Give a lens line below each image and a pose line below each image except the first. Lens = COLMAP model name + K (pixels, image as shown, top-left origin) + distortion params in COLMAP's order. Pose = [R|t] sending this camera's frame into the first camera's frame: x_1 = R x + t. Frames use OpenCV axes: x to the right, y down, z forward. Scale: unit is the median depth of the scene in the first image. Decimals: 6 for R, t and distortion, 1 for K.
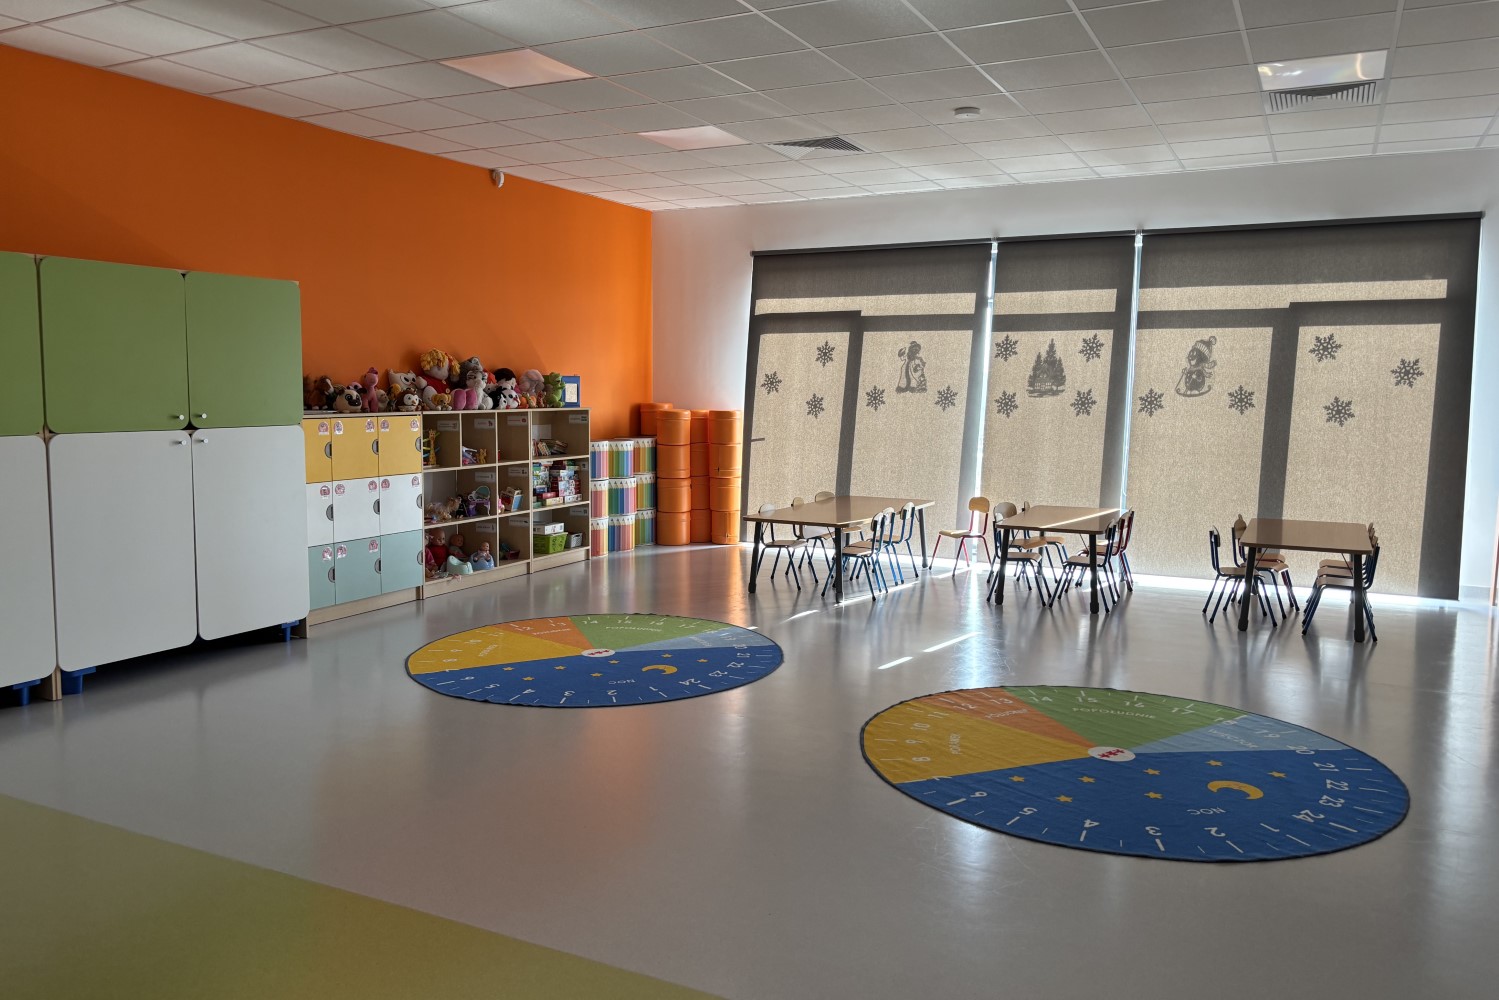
lens RADIAL K [[1104.5, 0, 780.4], [0, 1104.5, 492.2], [0, 0, 1]] dist [0.043095, -0.007715]
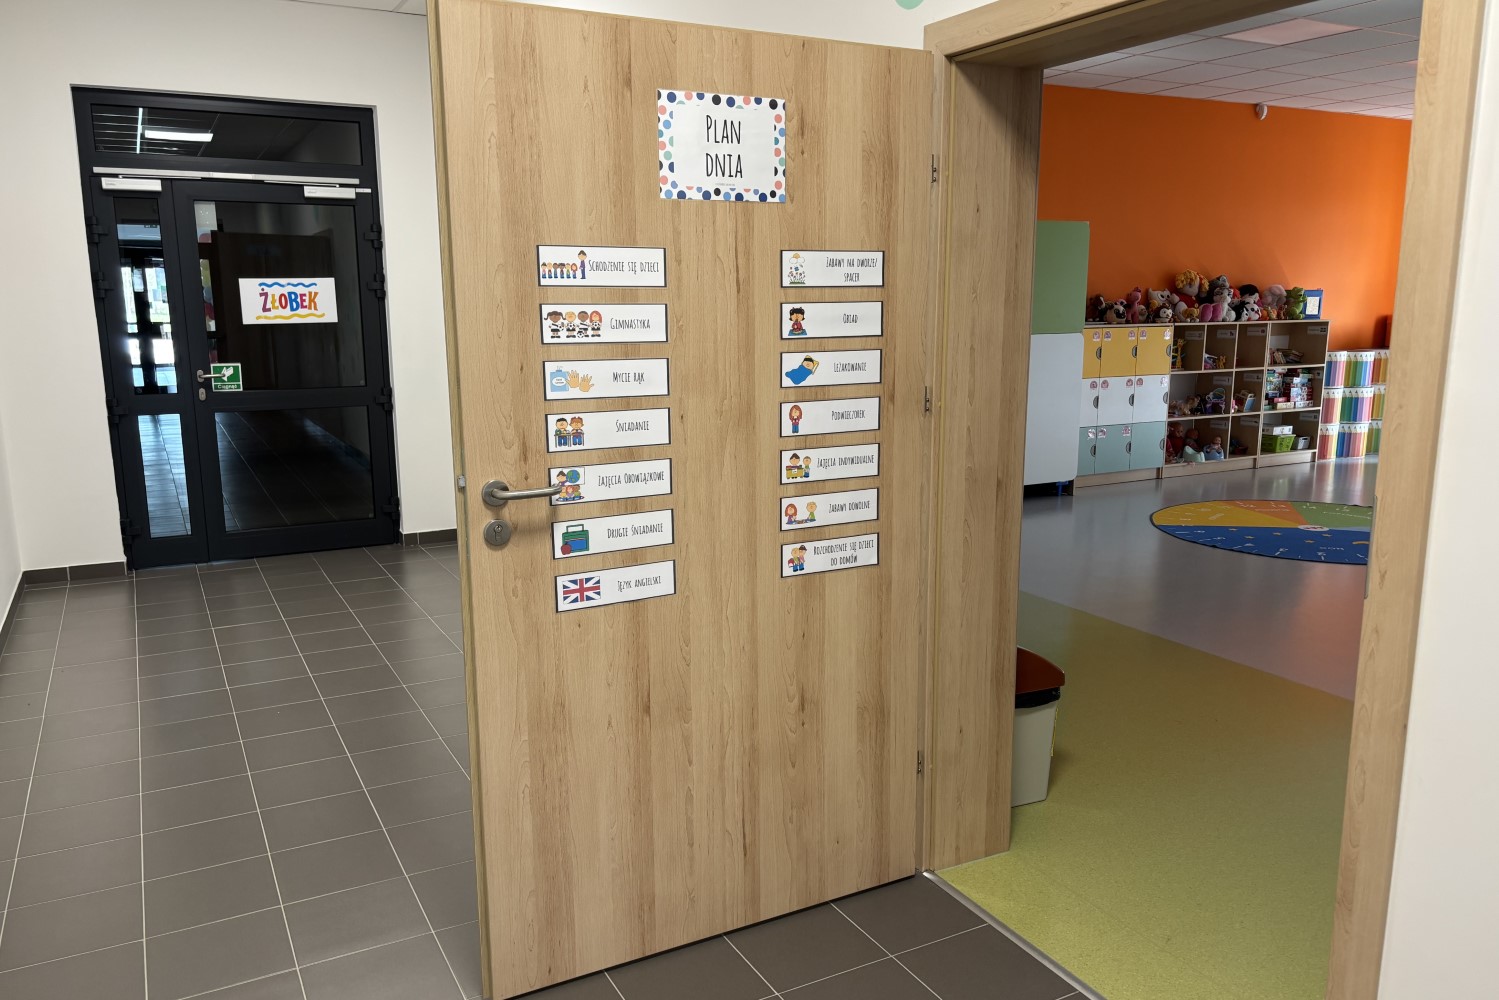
lens RADIAL K [[1104.5, 0, 780.4], [0, 1104.5, 492.2], [0, 0, 1]] dist [0.043095, -0.007715]
pose [[0.808307, 0.095886, -0.580901, 0.045049], [-0.050082, 0.994271, 0.094431, 0.015457], [0.586628, -0.047236, 0.808478, -0.210276]]
